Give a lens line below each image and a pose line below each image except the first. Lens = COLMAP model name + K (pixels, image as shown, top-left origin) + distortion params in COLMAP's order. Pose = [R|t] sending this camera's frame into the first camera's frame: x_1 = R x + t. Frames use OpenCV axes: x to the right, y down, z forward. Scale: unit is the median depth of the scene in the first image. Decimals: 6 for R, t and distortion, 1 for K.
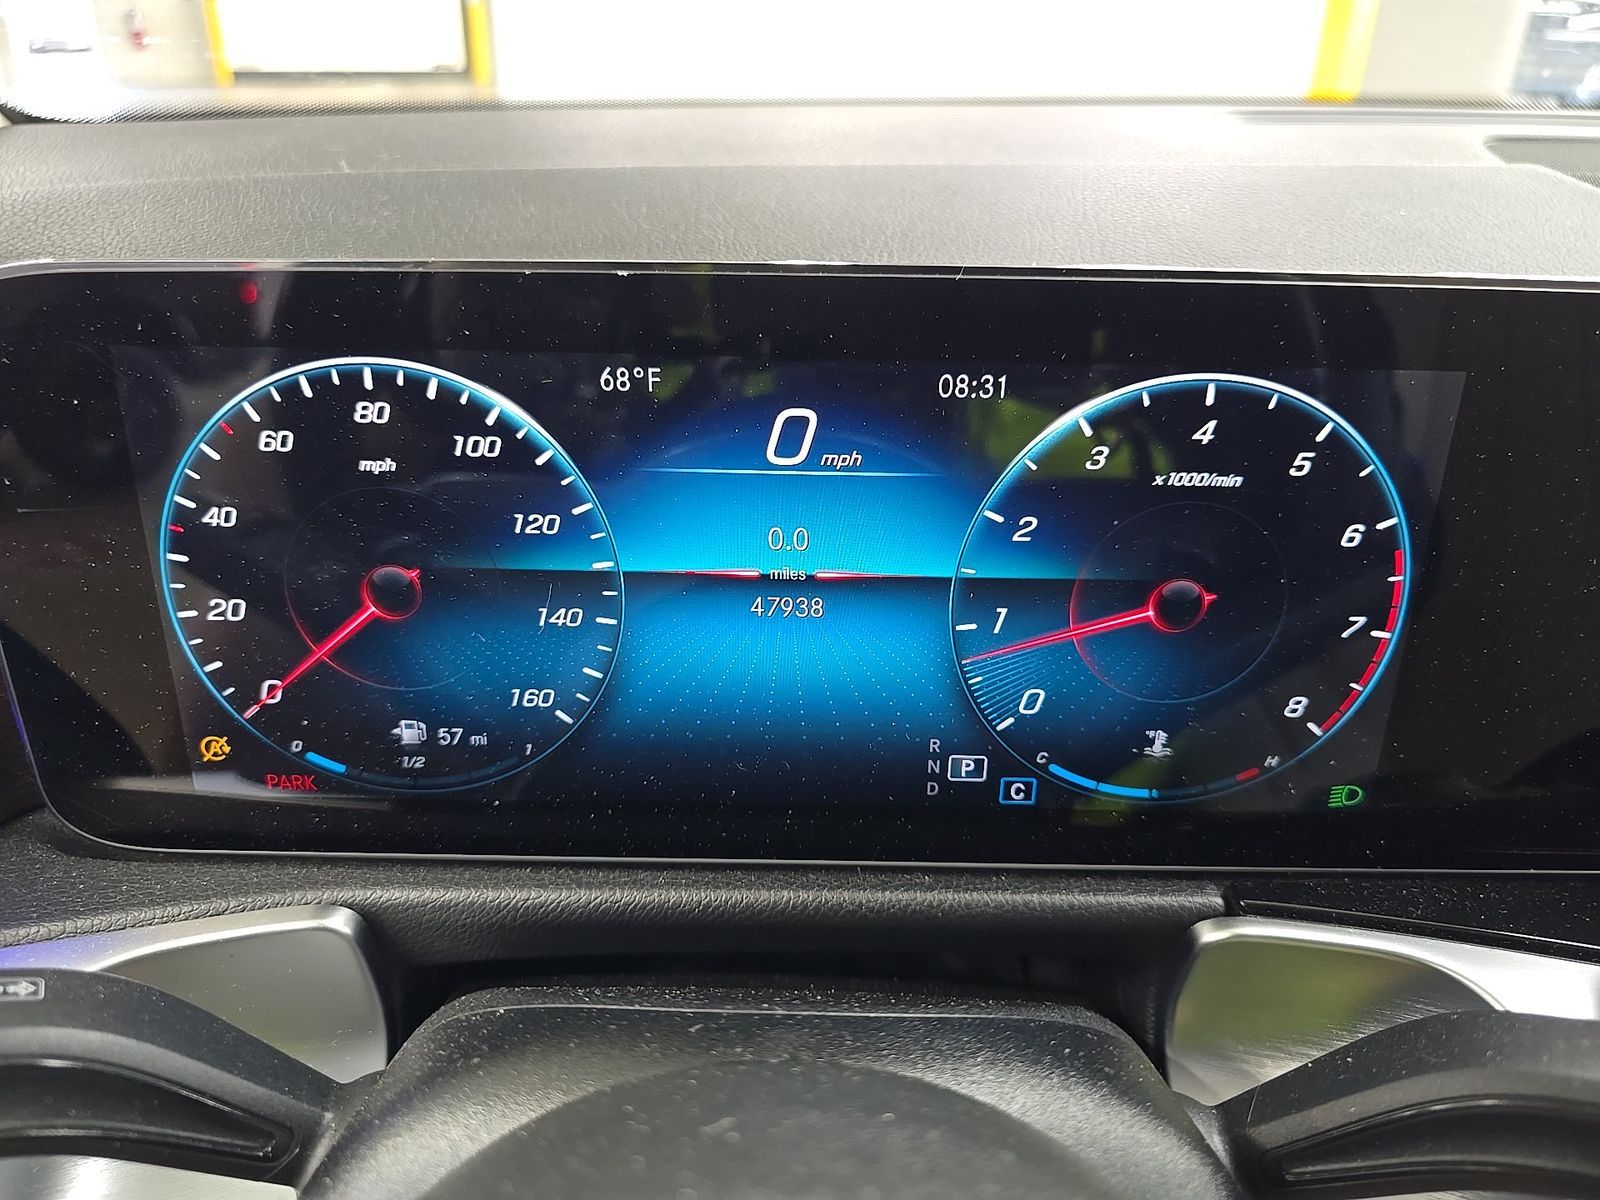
lens RADIAL K [[1108.7, 0, 800.4], [0, 1108.7, 597.4], [0, 0, 1]] dist [0.030648, -0.039296]
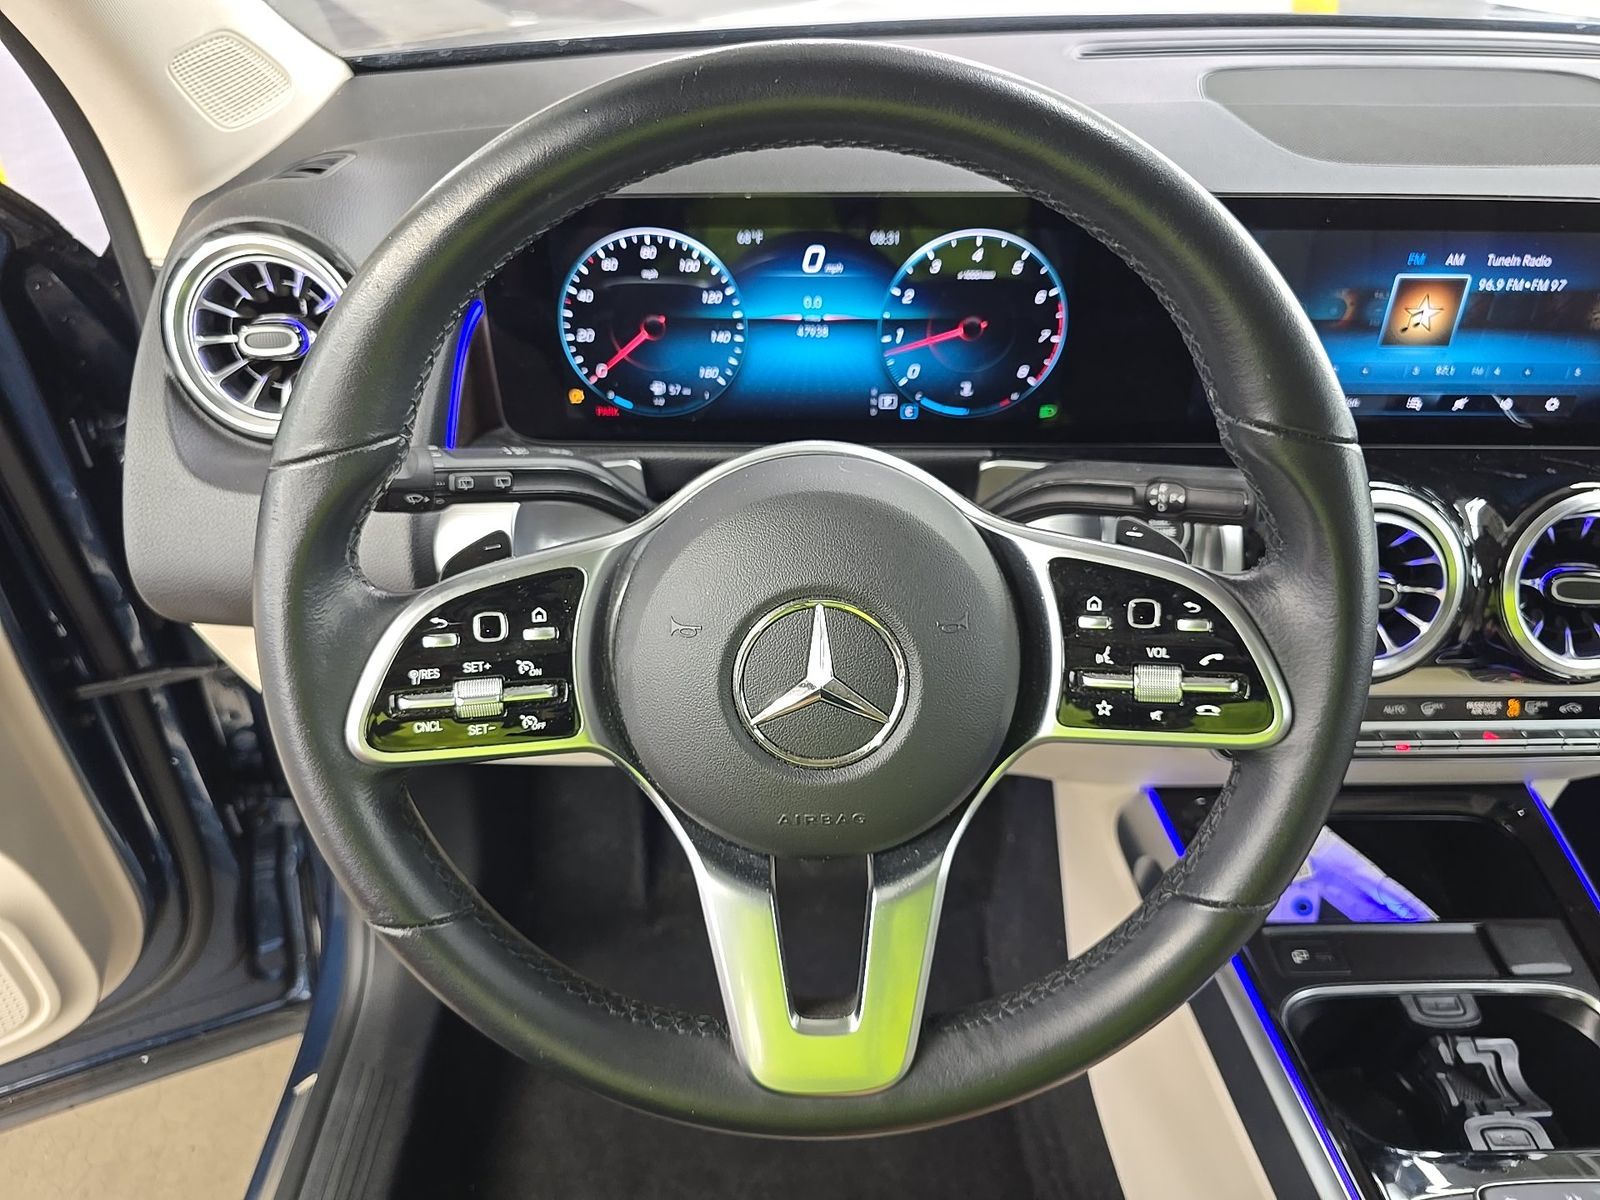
lens RADIAL K [[1108.7, 0, 805.2], [0, 1108.7, 603.7], [0, 0, 1]] dist [0.030648, -0.039296]
pose [[0.999882, -0.014831, -0.003892, -0.028229], [0.015268, 0.986411, 0.163586, 0.204965], [0.001413, -0.163626, 0.986521, -1.561434]]
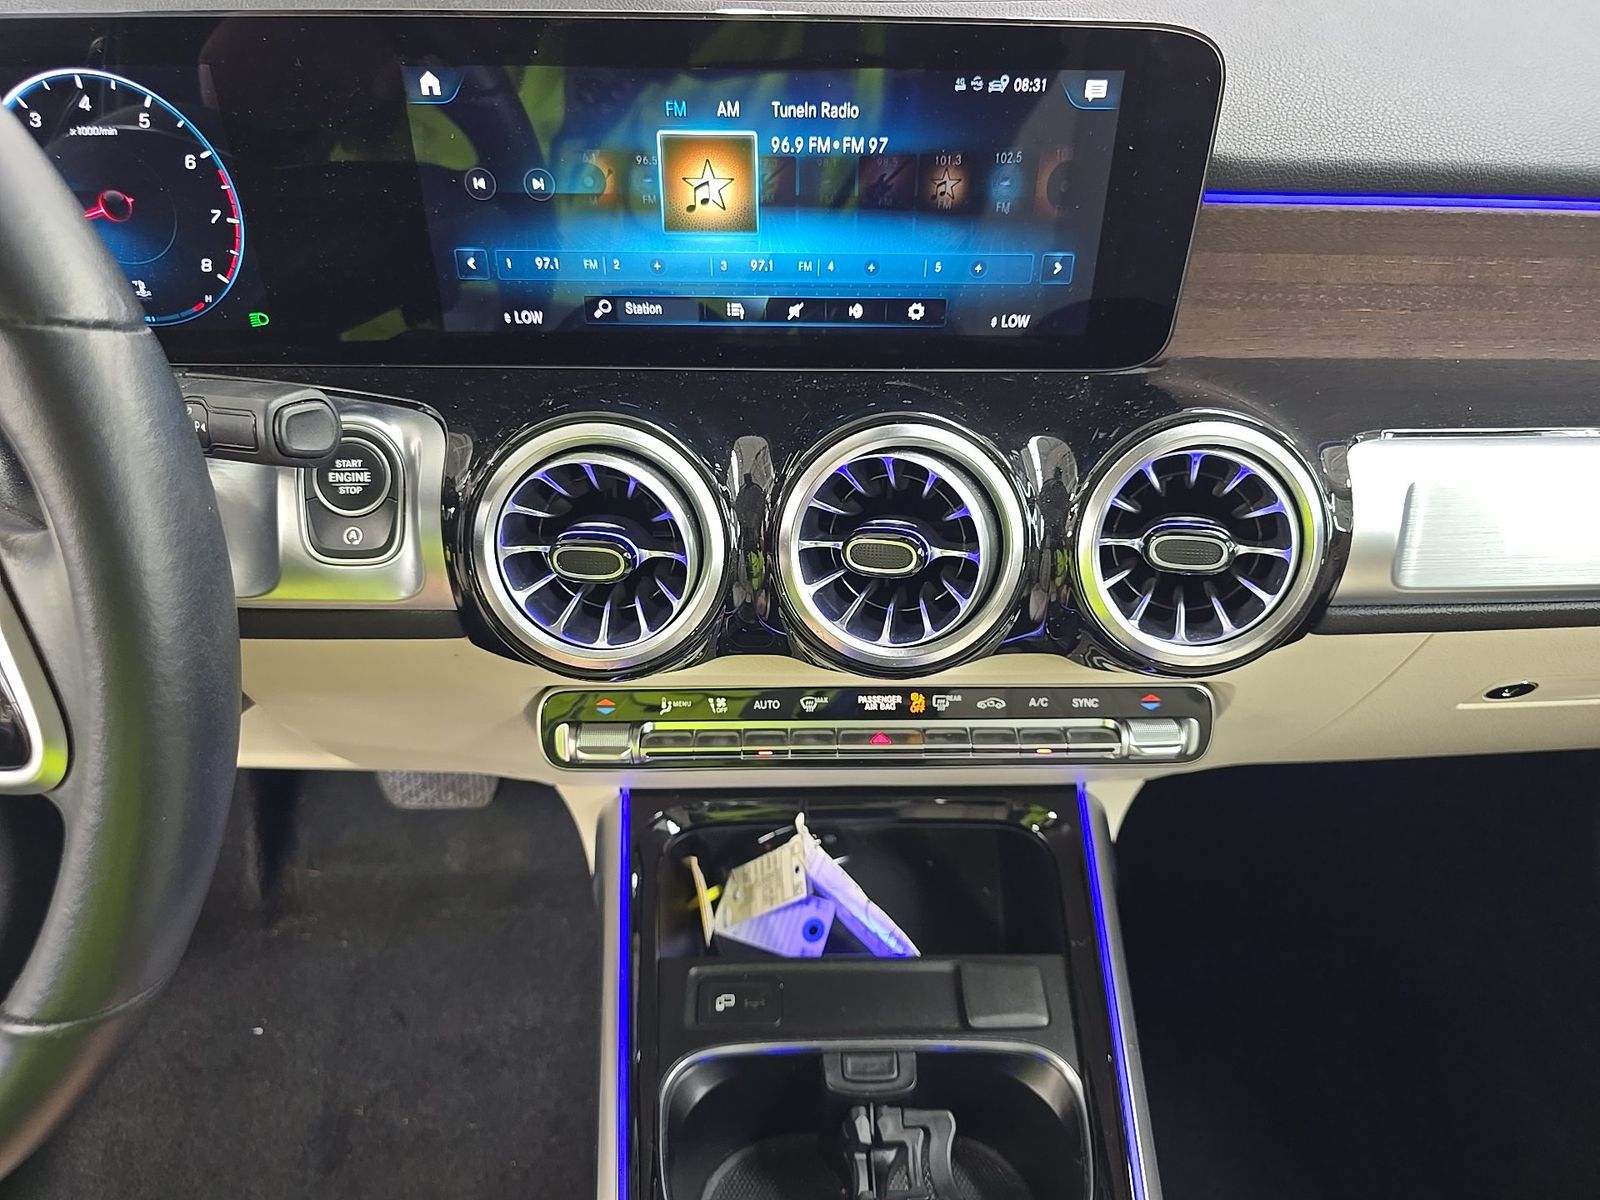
lens RADIAL K [[1108.7, 0, 800.6], [0, 1108.7, 601.0], [0, 0, 1]] dist [0.030648, -0.039296]
pose [[0.999813, -0.013454, -0.013869, 1.534780], [0.015920, 0.980332, 0.196713, 0.313688], [0.010950, -0.196897, 0.980363, -0.957799]]
